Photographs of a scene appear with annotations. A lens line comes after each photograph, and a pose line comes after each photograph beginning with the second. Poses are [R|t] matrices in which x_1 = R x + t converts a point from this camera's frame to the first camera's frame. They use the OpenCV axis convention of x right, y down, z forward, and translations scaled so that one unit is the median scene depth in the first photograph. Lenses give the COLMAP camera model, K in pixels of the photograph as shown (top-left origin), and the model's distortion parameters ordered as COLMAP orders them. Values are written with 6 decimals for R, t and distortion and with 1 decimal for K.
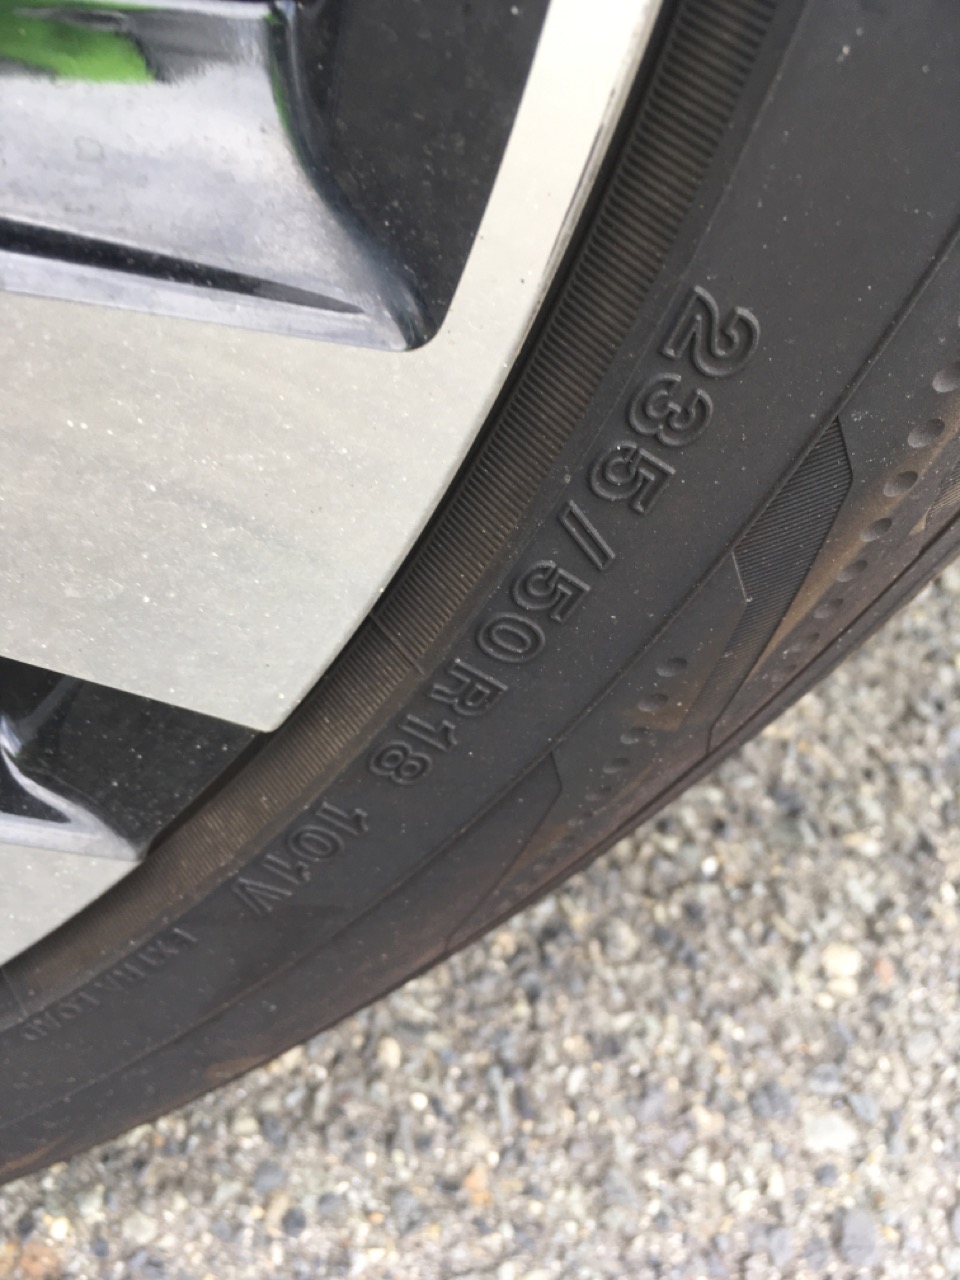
lens RADIAL K [[1097.1, 0, 479.3], [0, 1097.1, 642.3], [0, 0, 1]] dist [0.045383, -0.074243]
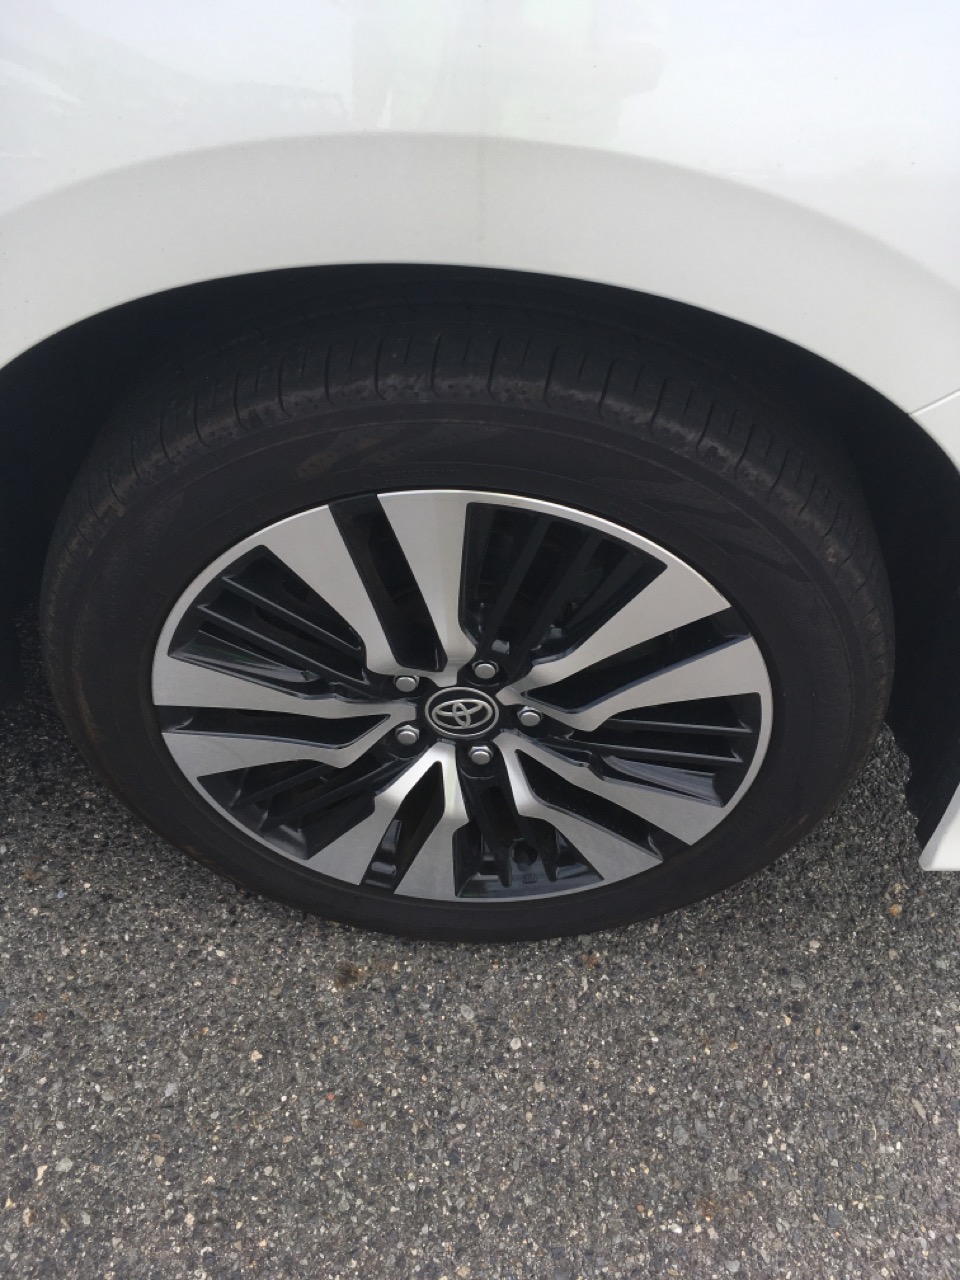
lens RADIAL K [[1097.1, 0, 485.0], [0, 1097.1, 636.7], [0, 0, 1]] dist [0.045383, -0.074243]
pose [[0.966699, 0.151805, -0.206030, -0.105790], [-0.176260, 0.978624, -0.105957, -0.108581], [0.185542, 0.138743, 0.972792, -2.865328]]
